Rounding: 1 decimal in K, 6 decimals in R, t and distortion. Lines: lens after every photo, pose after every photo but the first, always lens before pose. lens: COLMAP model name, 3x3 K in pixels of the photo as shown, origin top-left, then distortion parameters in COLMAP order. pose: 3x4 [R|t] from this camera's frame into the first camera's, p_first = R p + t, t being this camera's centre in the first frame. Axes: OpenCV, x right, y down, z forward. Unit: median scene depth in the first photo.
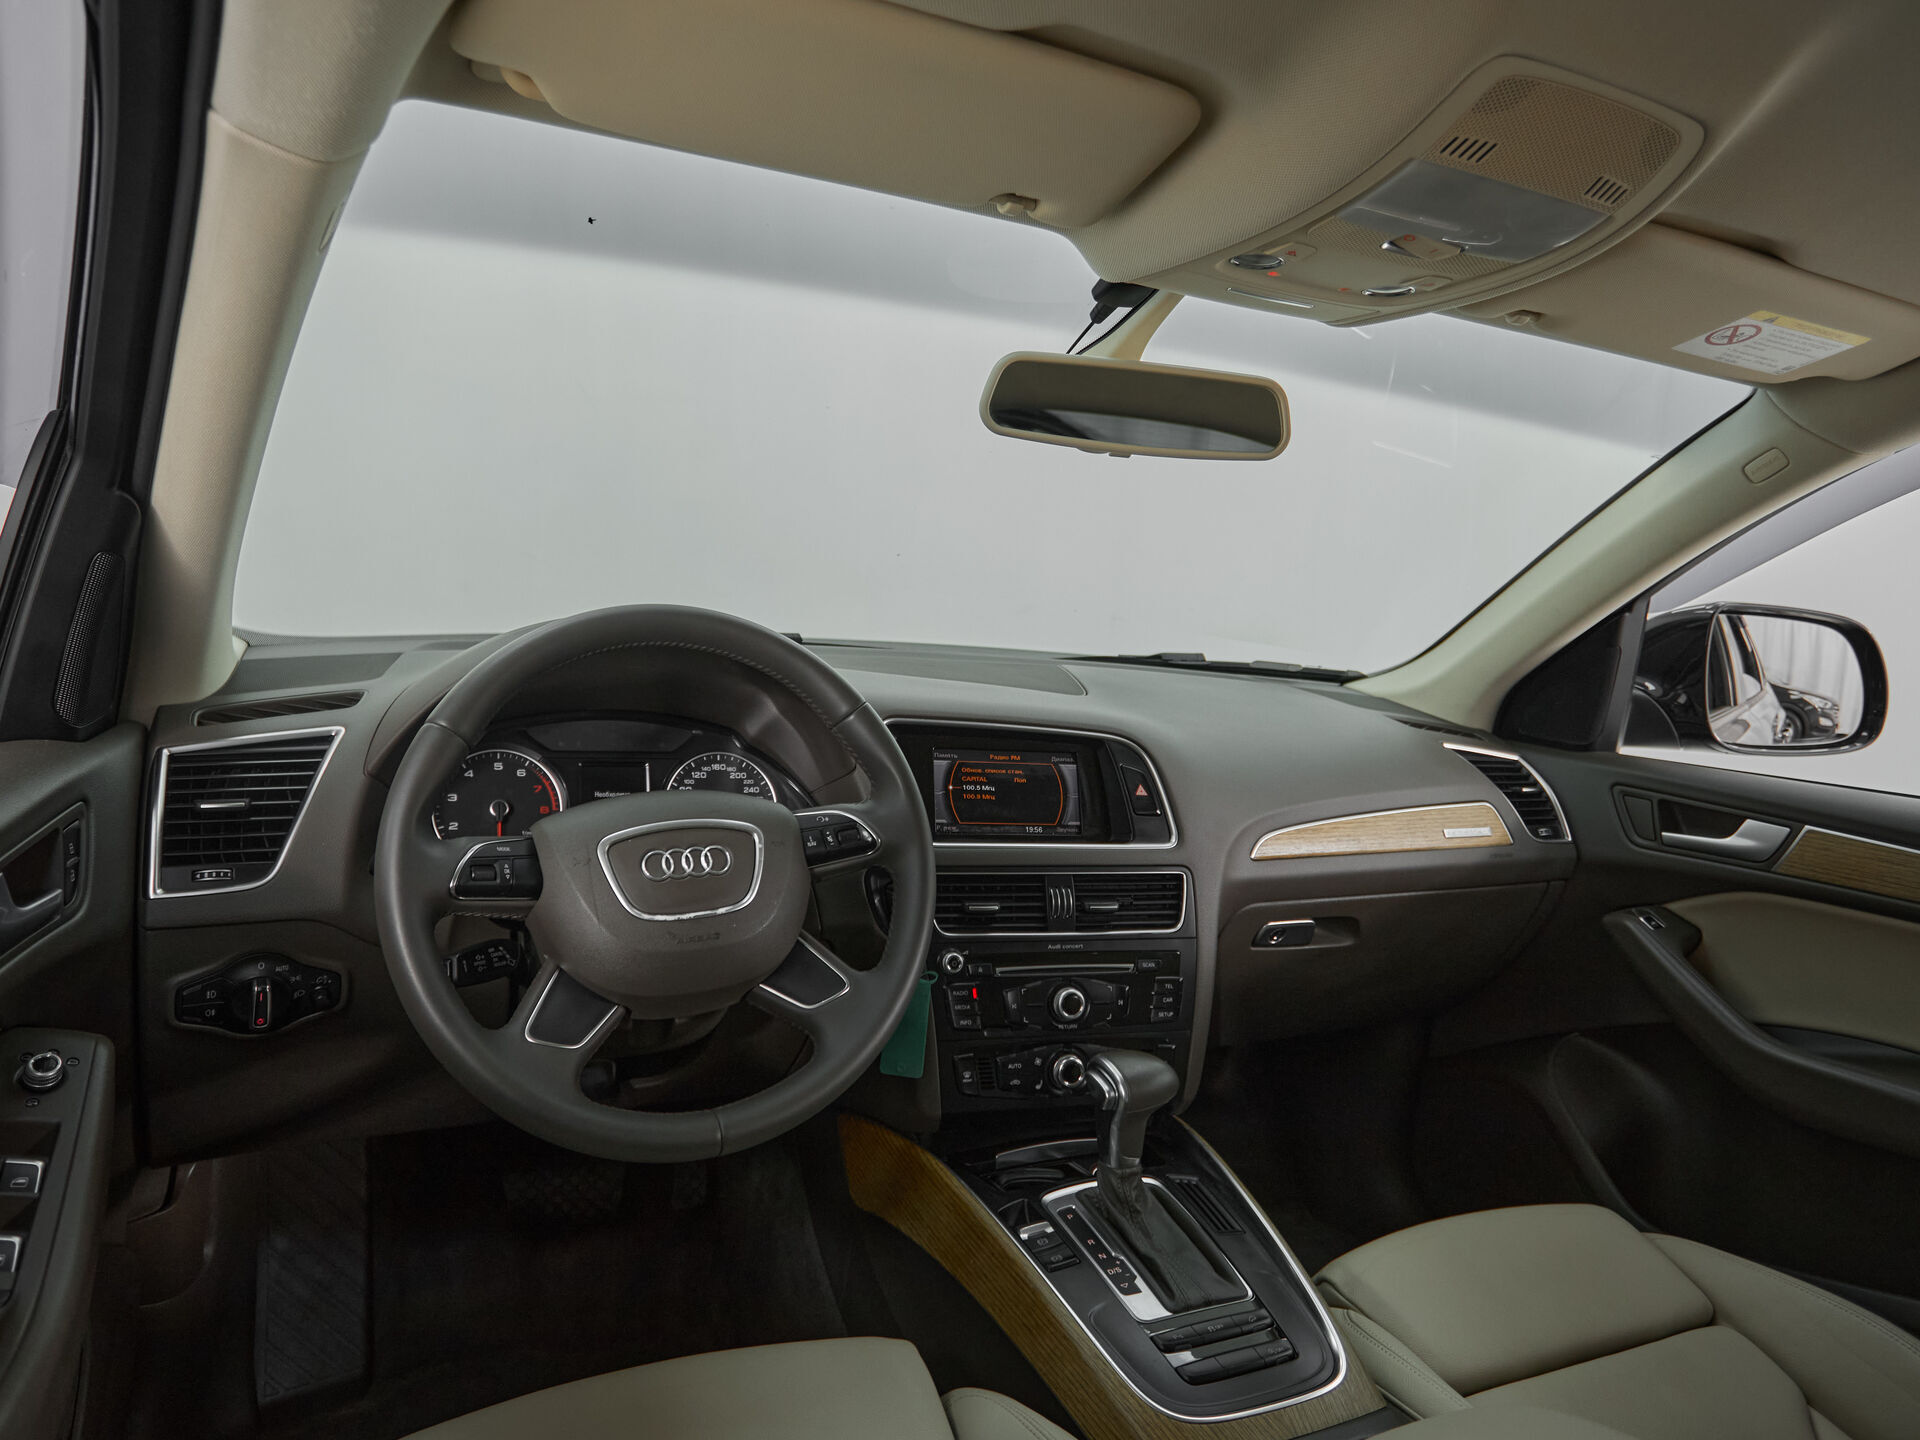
lens RADIAL K [[1087.1, 0, 805.6], [0, 1087.1, 716.1], [0, 0, 1]] dist [0.002006, -0.000670]
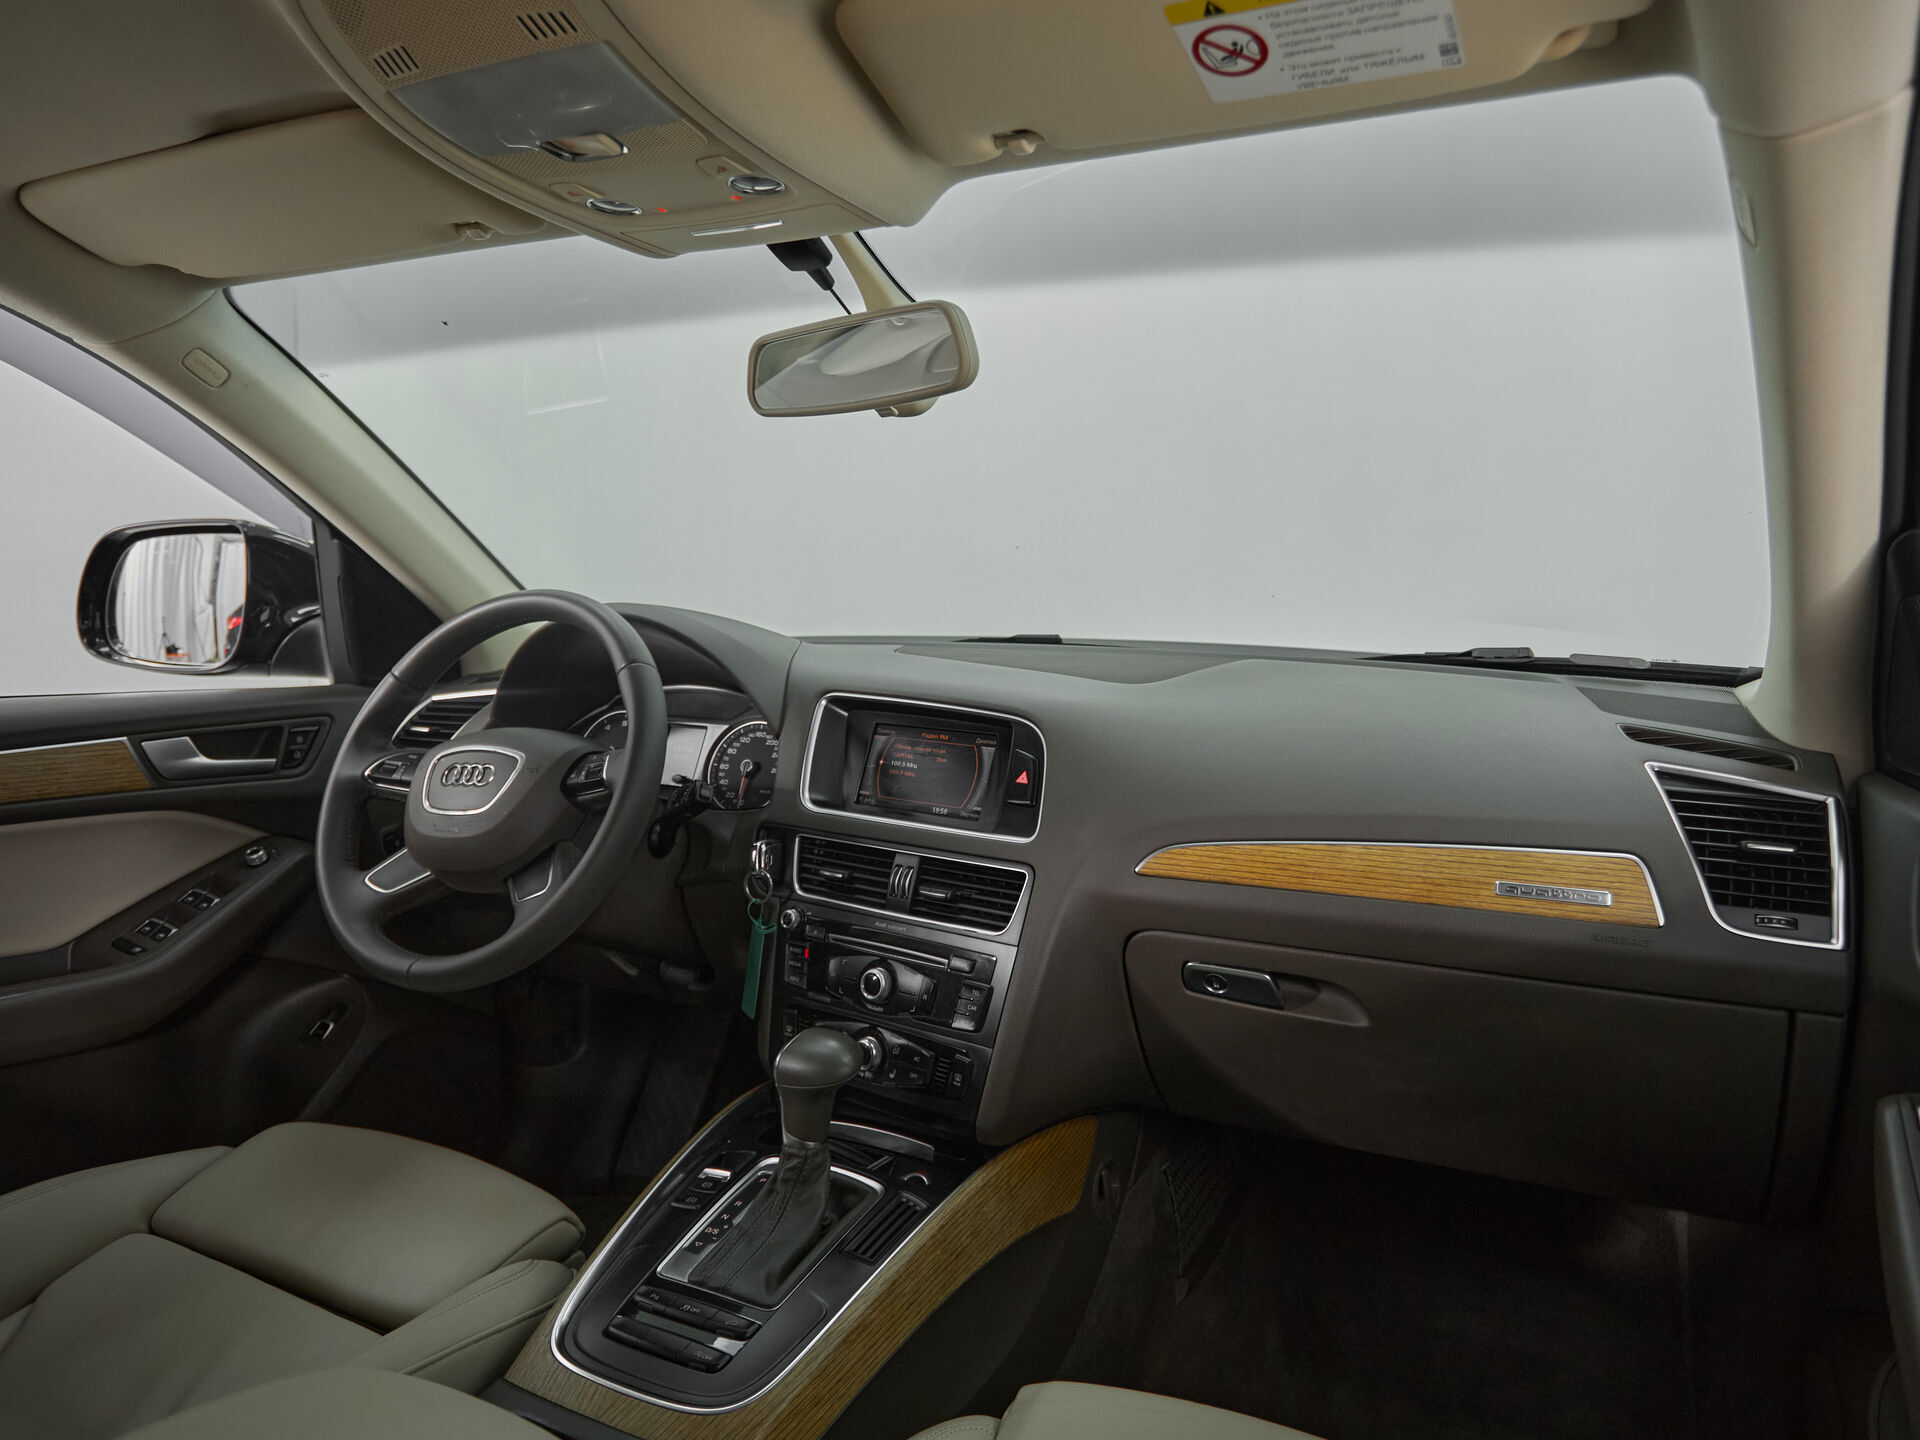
lens RADIAL K [[1022.9, 0, 1038.4], [0, 1022.9, 715.9], [0, 0, 1]] dist [0.000389, -0.000146]
pose [[0.728318, 0.021397, -0.684905, 0.915847], [-0.055750, 0.998049, -0.028104, 0.041682], [0.682968, 0.058652, 0.728090, 0.401533]]
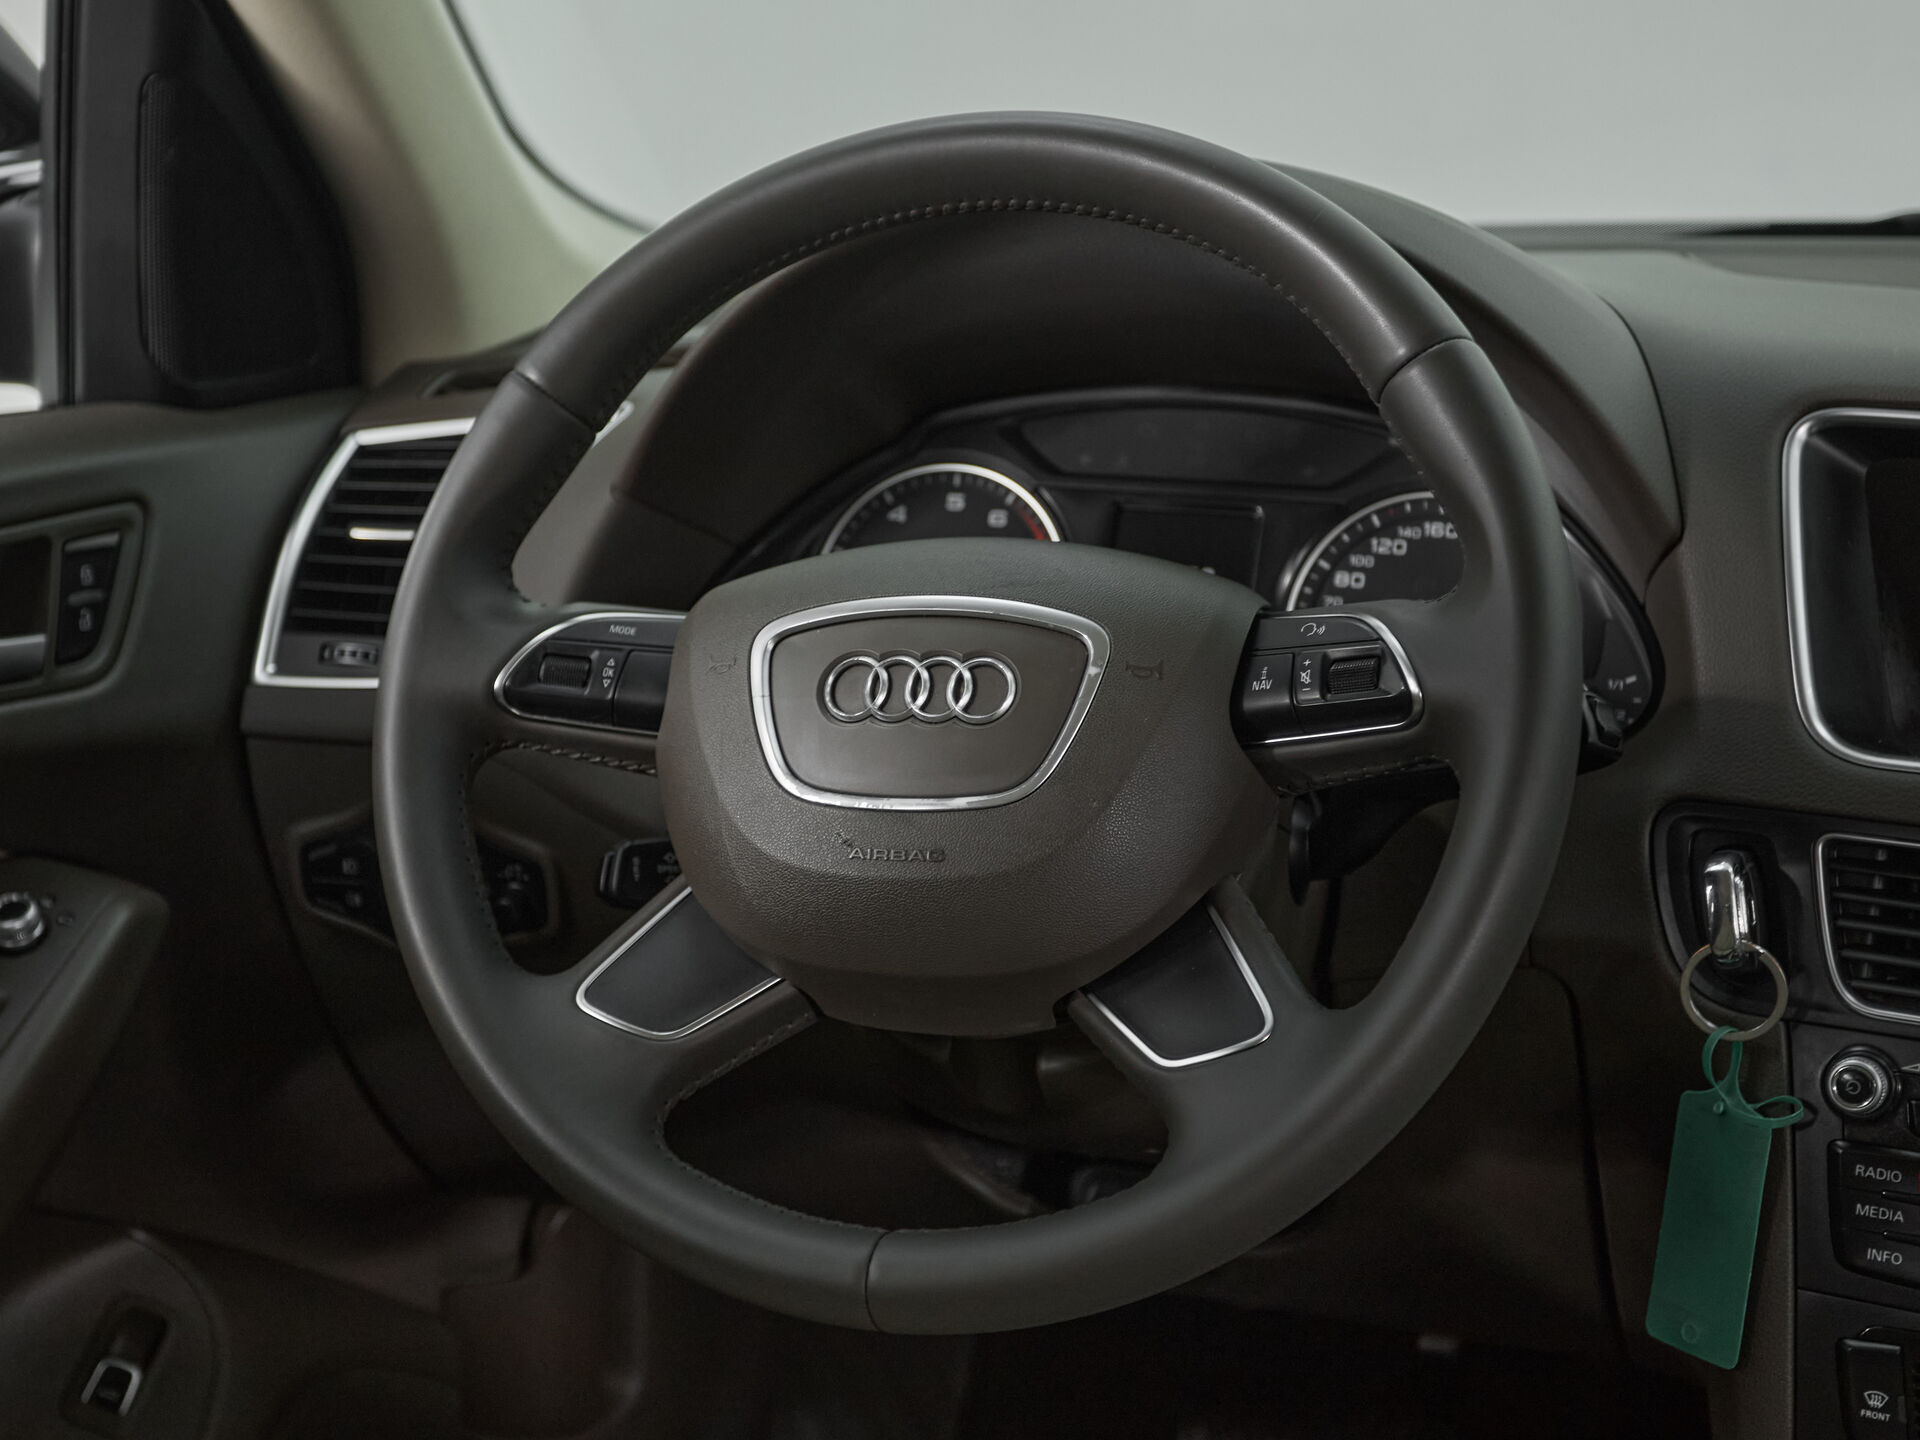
lens RADIAL K [[2626.6, 0, 960.0], [0, 2626.6, 720.0], [0, 0, 1]] dist [0.015676, 0.065356]
pose [[0.747312, 0.084811, -0.659039, 0.445317], [-0.033937, 0.995398, 0.089613, 0.036174], [0.663606, -0.044603, 0.746751, 0.147656]]
